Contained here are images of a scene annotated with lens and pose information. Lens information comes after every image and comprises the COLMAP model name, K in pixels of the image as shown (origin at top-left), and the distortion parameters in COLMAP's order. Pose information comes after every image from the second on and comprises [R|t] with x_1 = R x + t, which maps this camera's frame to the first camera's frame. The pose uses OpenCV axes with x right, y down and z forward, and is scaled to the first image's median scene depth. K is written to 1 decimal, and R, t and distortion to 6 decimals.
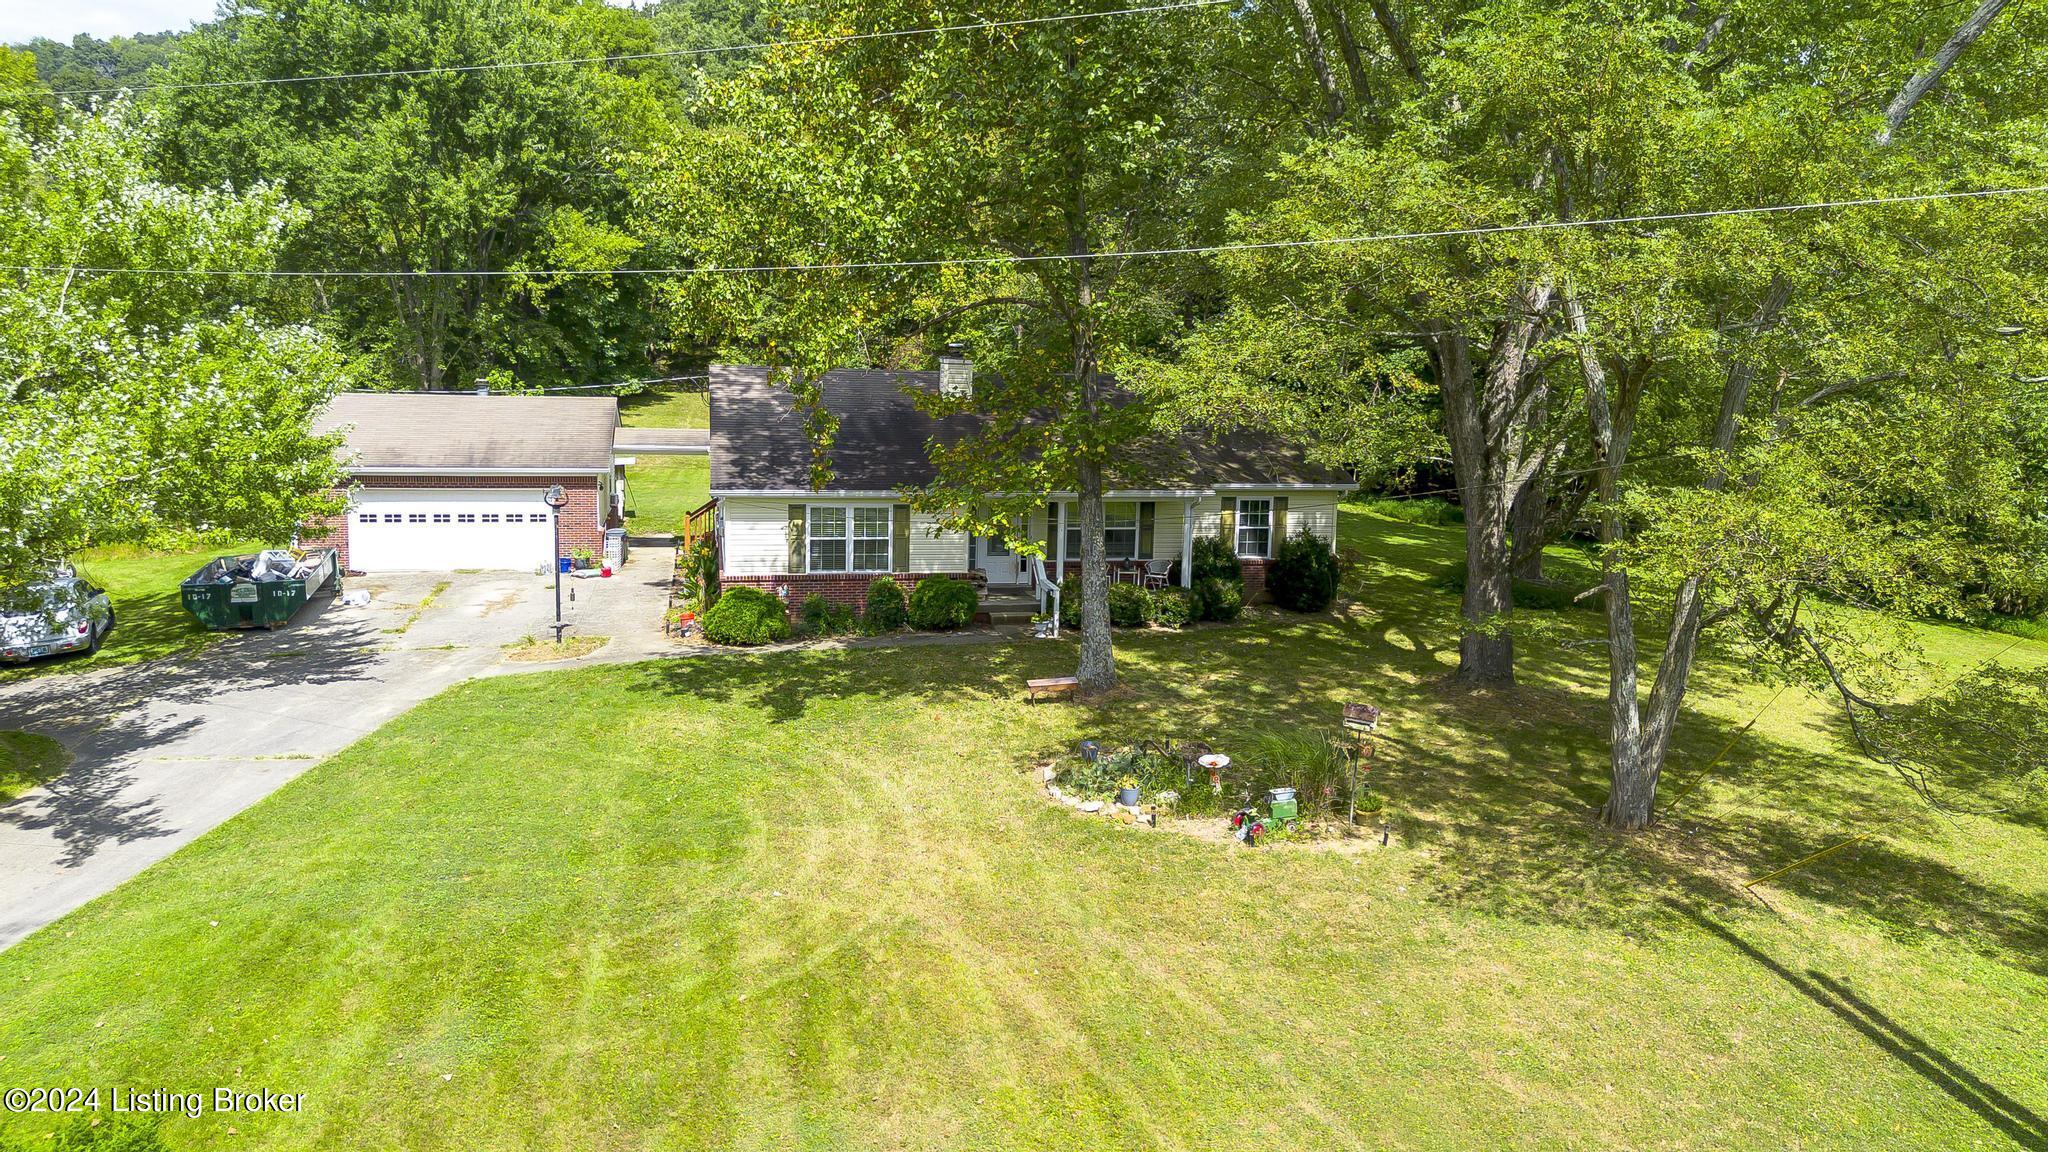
lens RADIAL K [[1462.2, 0, 1022.3], [0, 1462.2, 569.1], [0, 0, 1]] dist [0.070286, -0.073482]
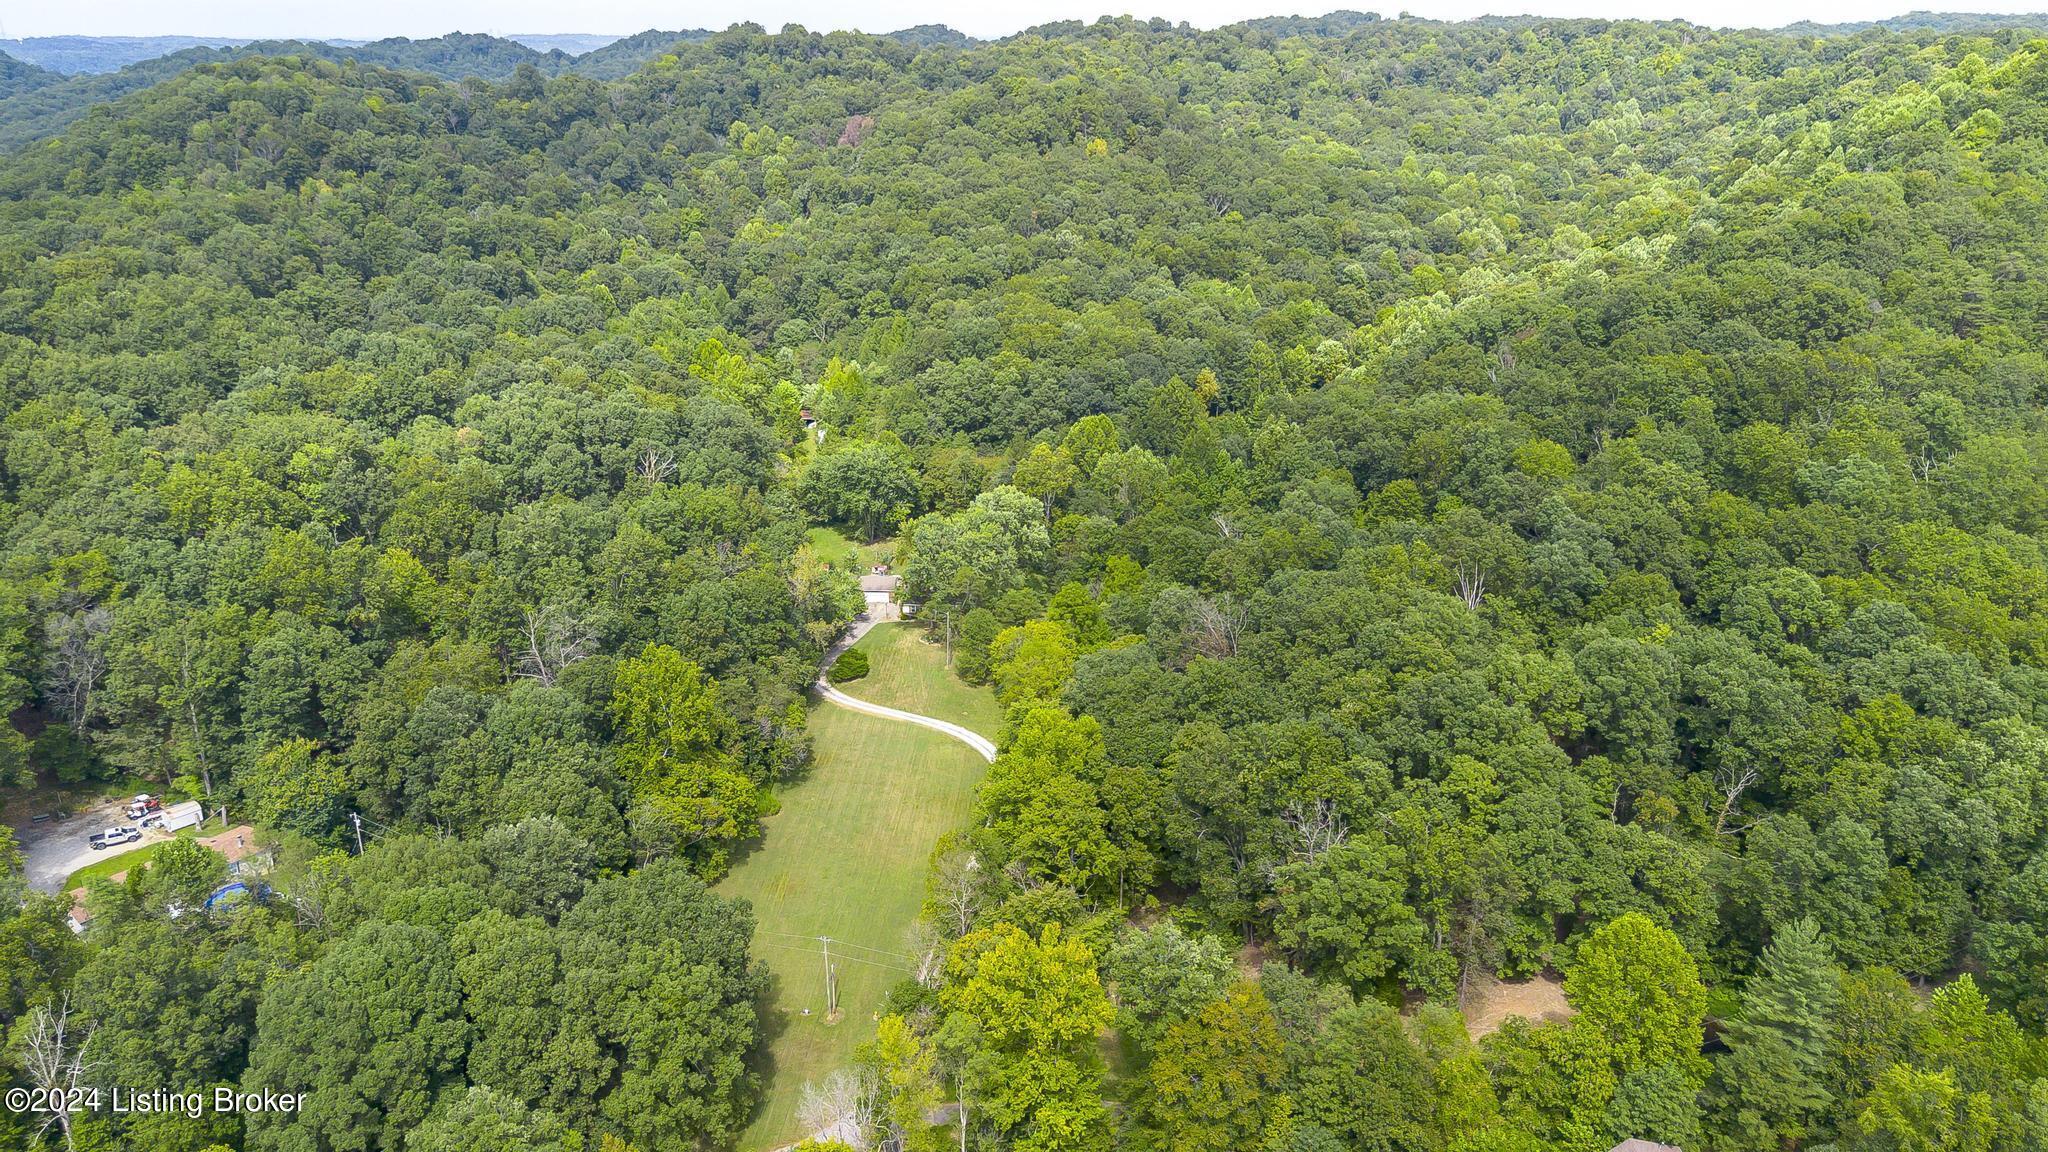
lens RADIAL K [[1535.2, 0, 1024.0], [0, 1535.2, 576.0], [0, 0, 1]] dist [0.076335, -0.104080]
pose [[0.960727, 0.033061, -0.275519, 3.422957], [0.021645, 0.980925, 0.193179, -2.214412], [0.276650, -0.191556, 0.941685, -8.472688]]
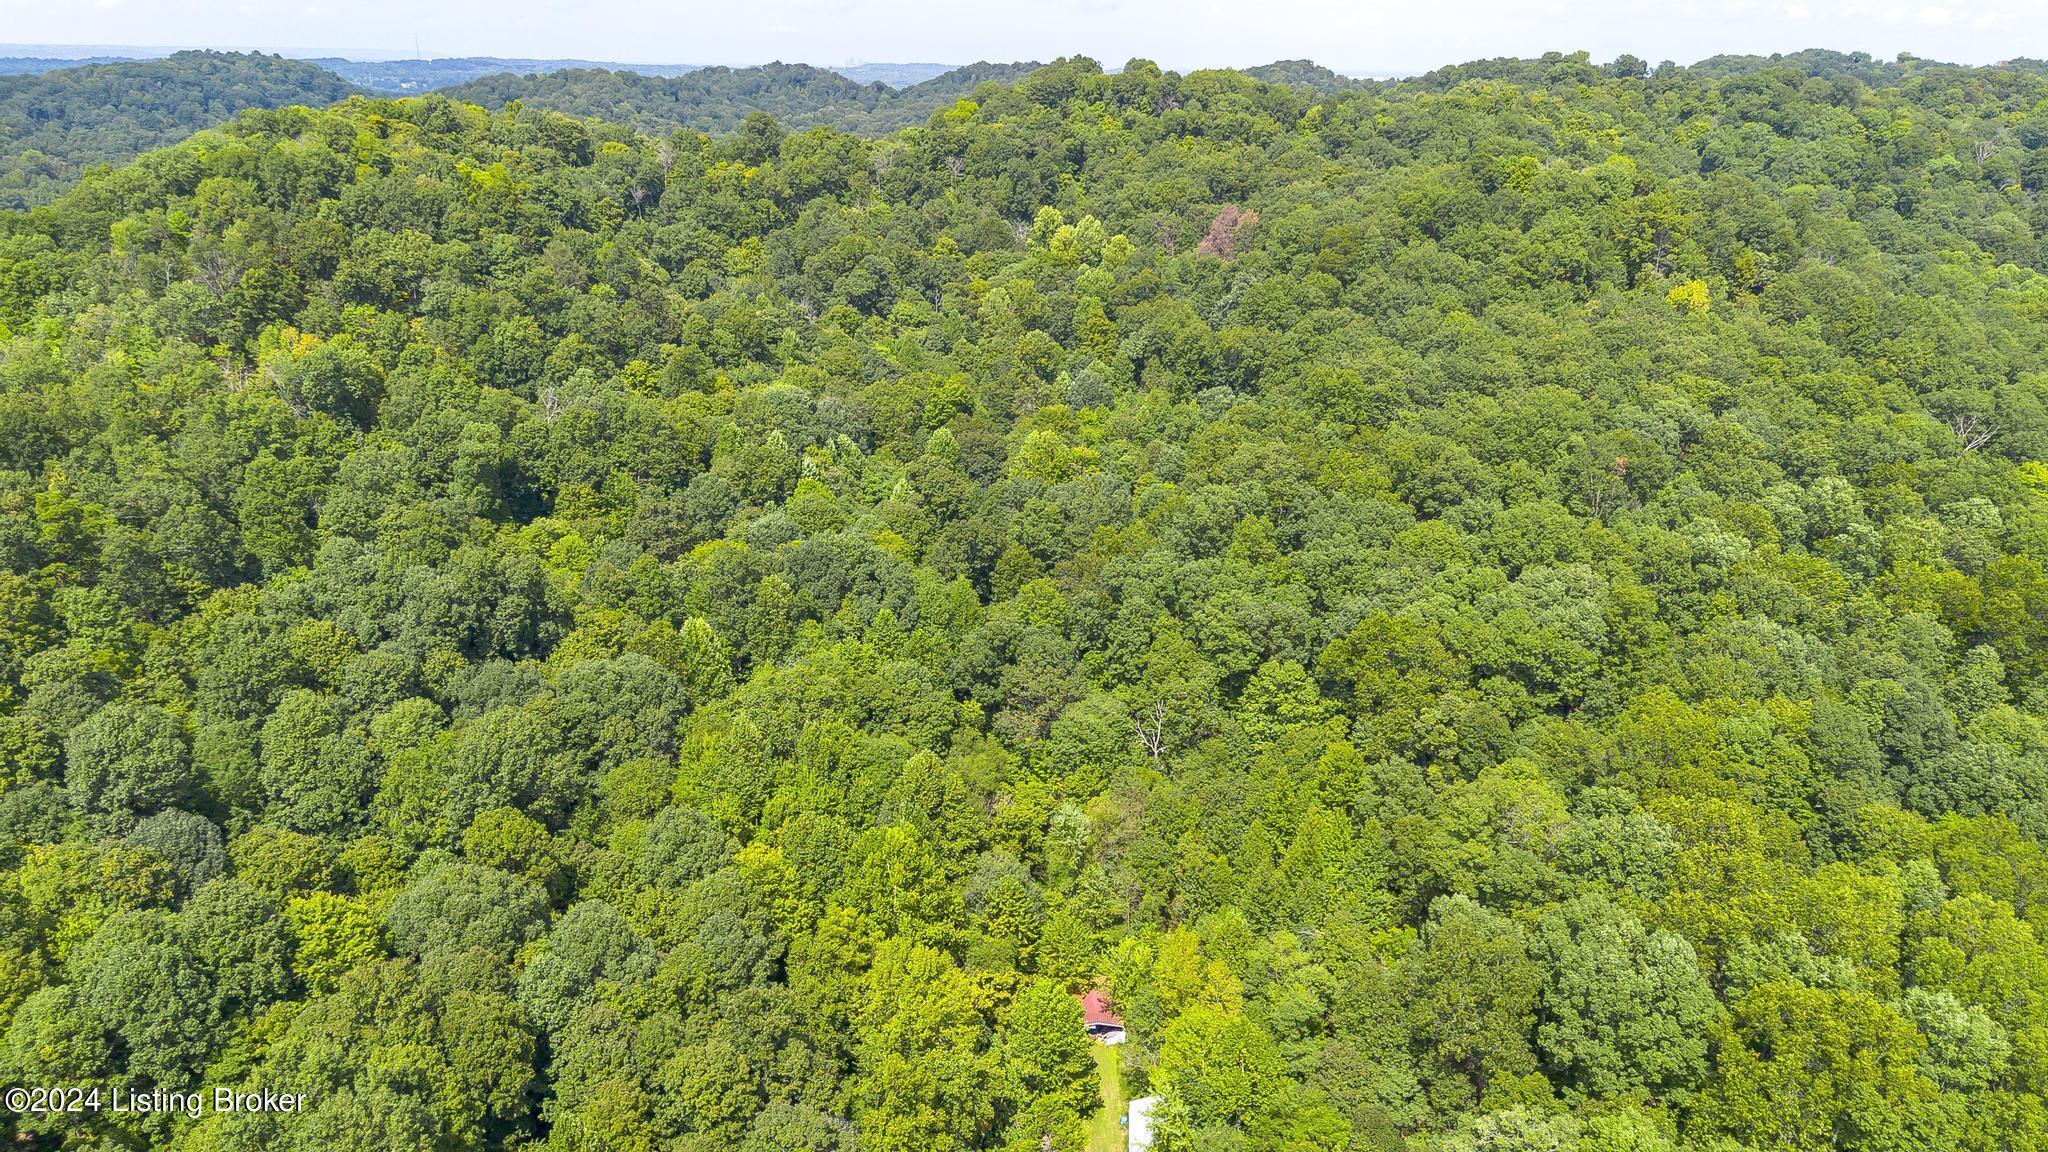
lens RADIAL K [[1471.2, 0, 1024.1], [0, 1471.2, 566.0], [0, 0, 1]] dist [0.071077, -0.085569]
pose [[0.884412, 0.107305, -0.454203, -0.503666], [-0.025646, 0.982913, 0.182276, -3.681439], [0.466002, -0.149558, 0.872052, 0.124614]]
